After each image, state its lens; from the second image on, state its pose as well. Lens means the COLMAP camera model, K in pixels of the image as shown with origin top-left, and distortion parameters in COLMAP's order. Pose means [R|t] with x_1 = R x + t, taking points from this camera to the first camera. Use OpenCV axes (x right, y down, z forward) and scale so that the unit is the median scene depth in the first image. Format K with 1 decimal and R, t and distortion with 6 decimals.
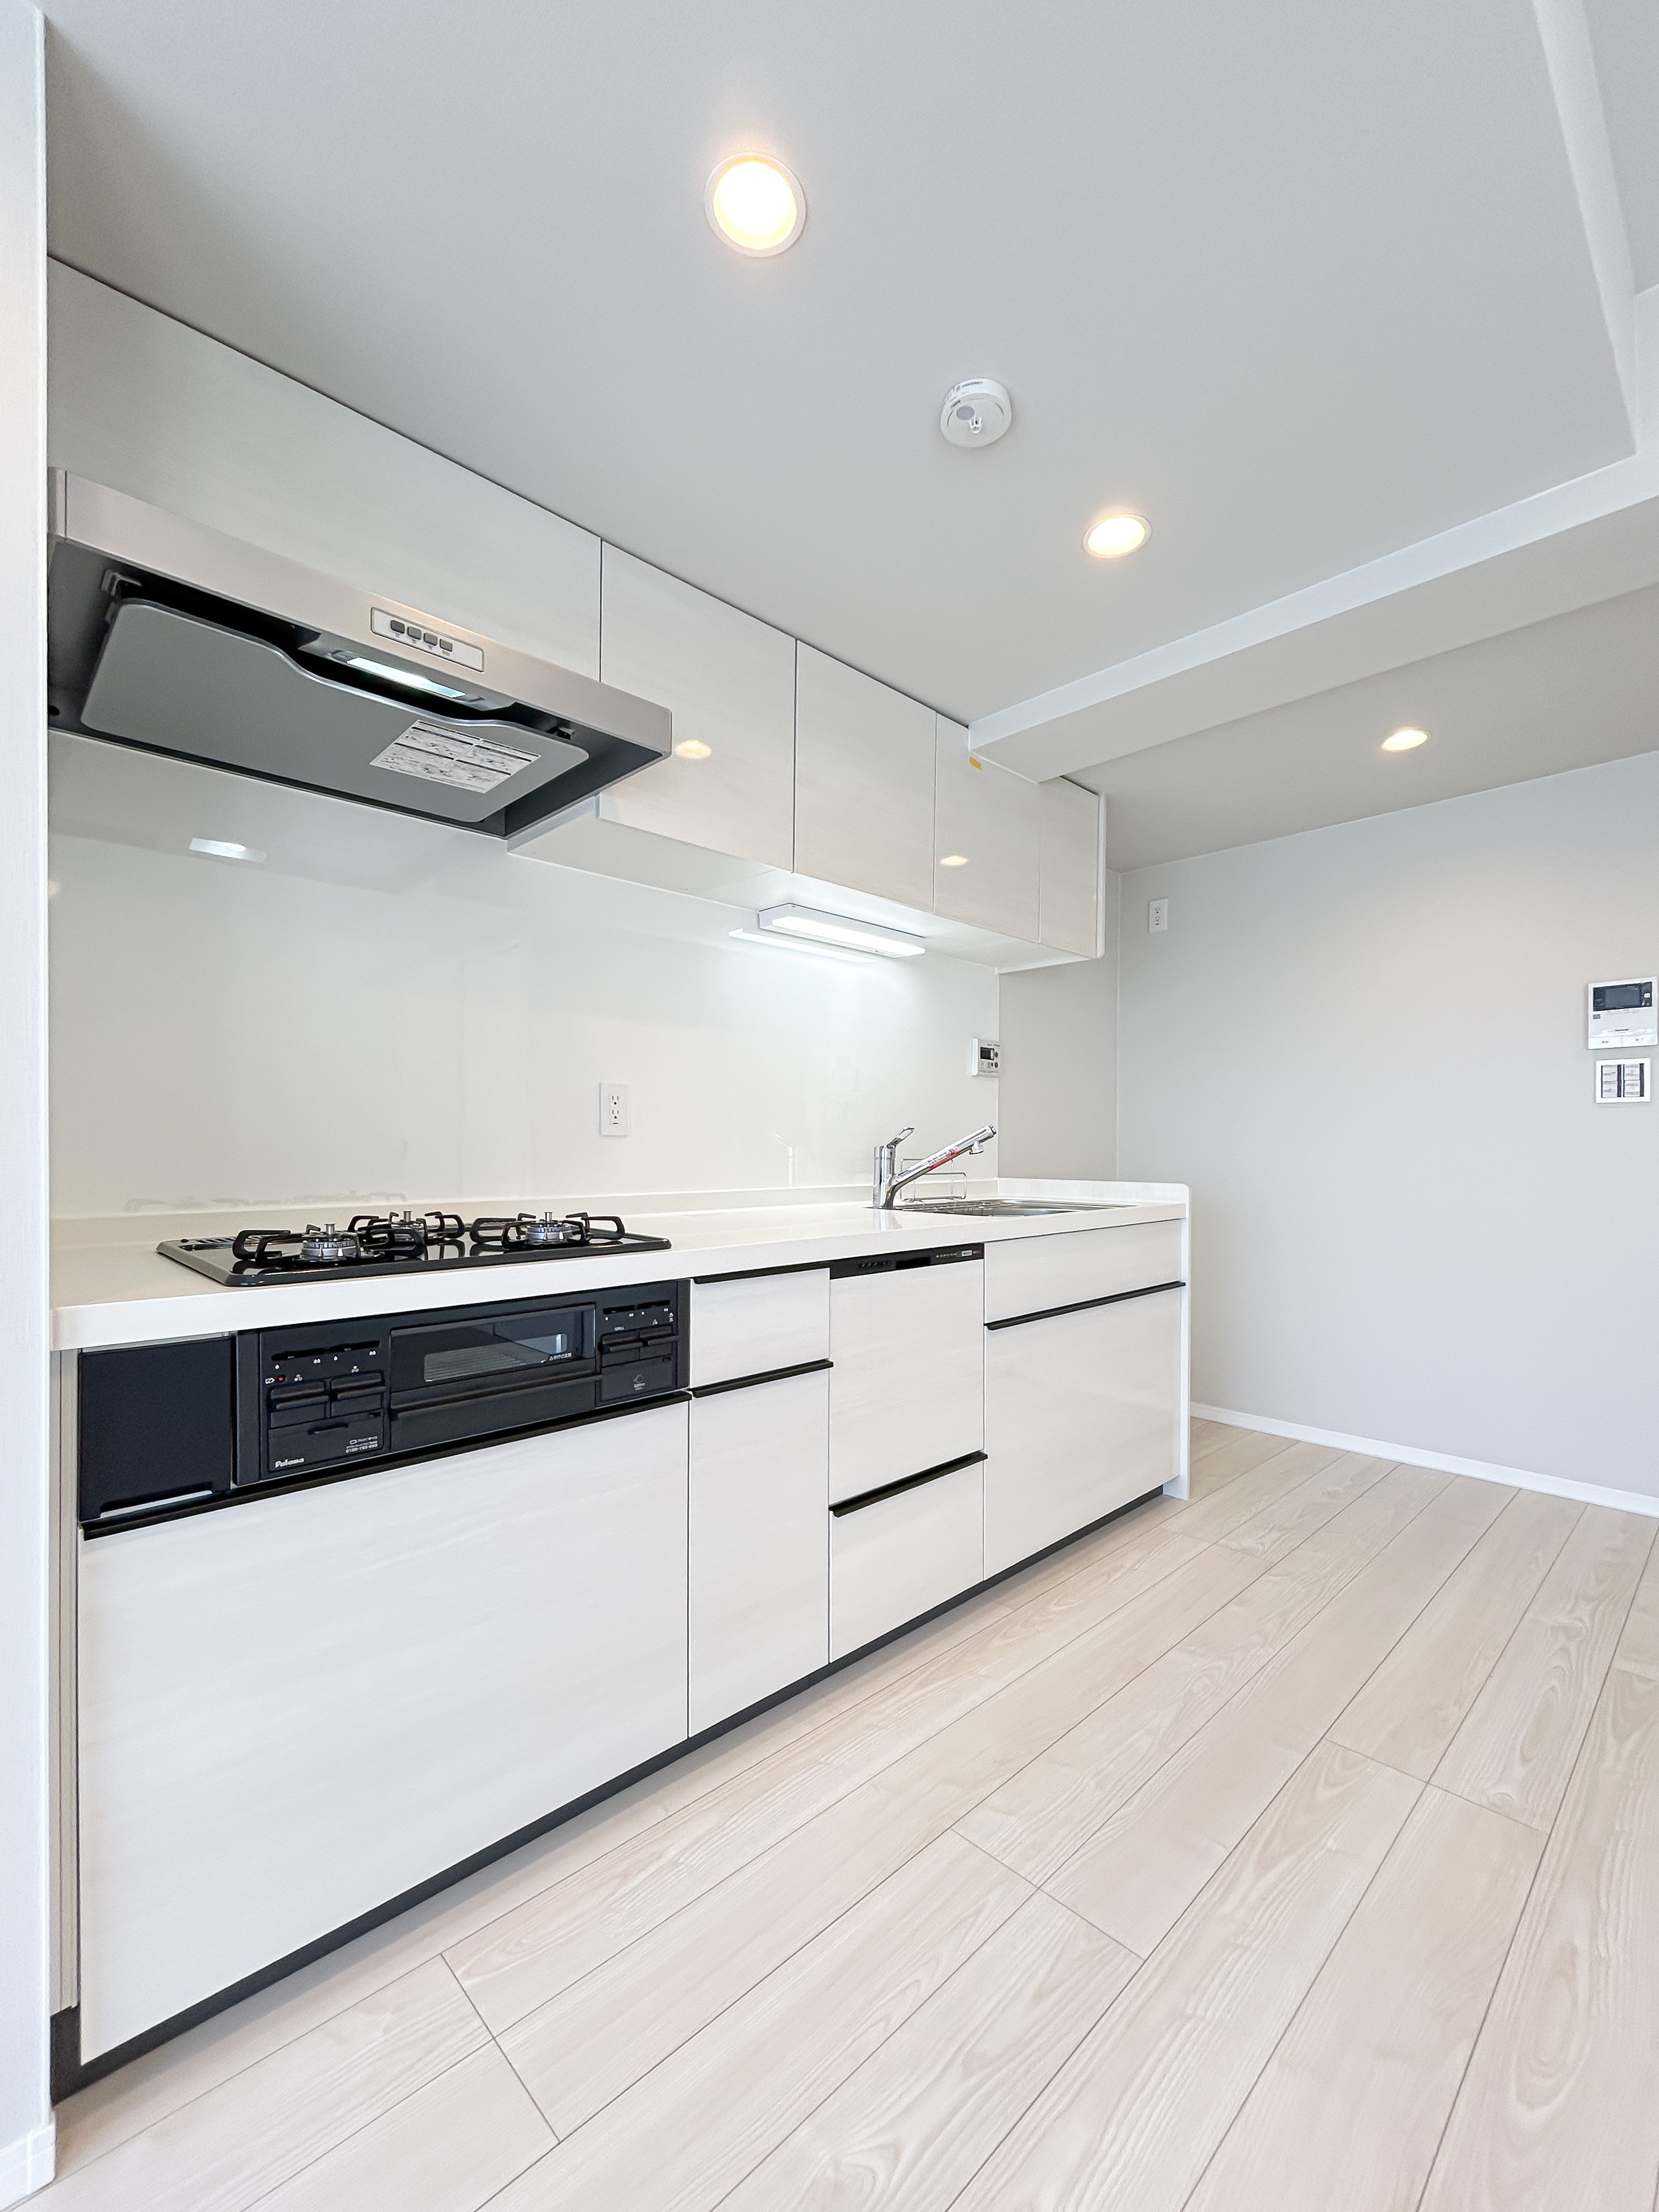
lens RADIAL K [[913.8, 0, 829.8], [0, 913.8, 1148.5], [0, 0, 1]] dist [-0.001087, 0.000194]
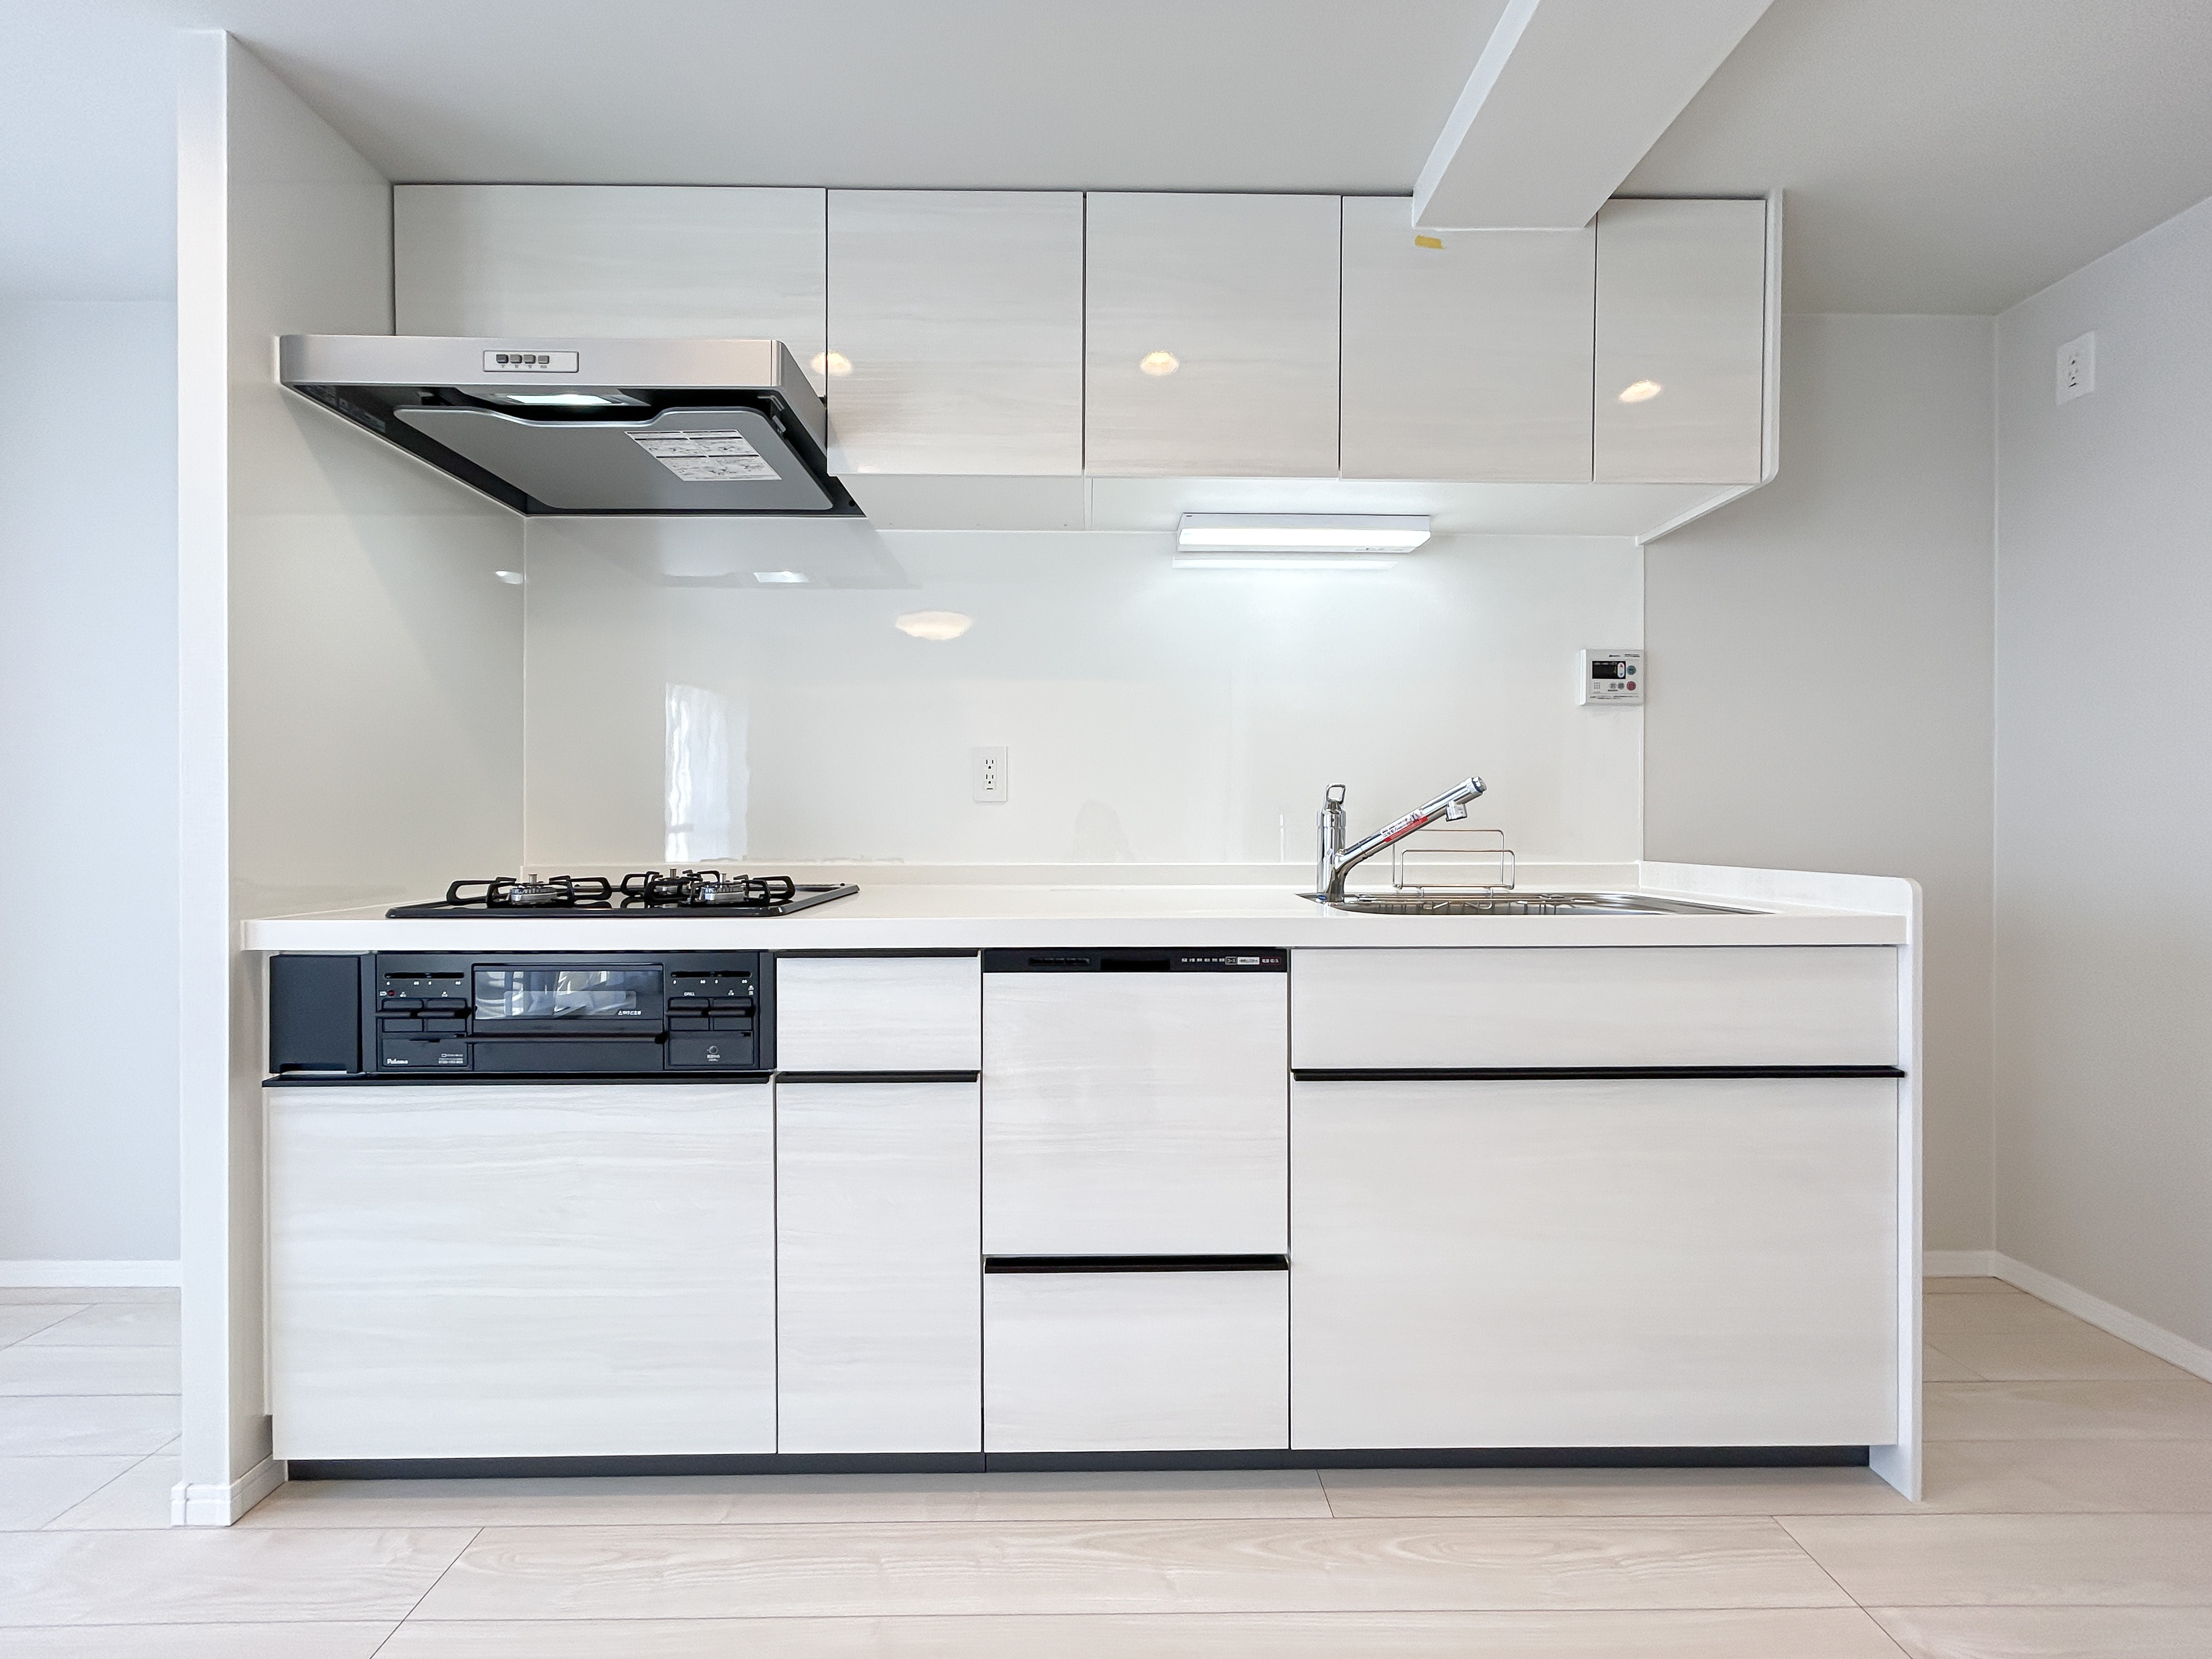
lens RADIAL K [[913.8, 0, 1111.5], [0, 913.8, 823.0], [0, 0, 1]] dist [-0.001087, 0.000194]
pose [[0.730258, -0.003404, -0.683163, 0.612724], [-0.000276, 0.999986, -0.005278, 0.015773], [0.683171, 0.004043, 0.730247, 0.477178]]
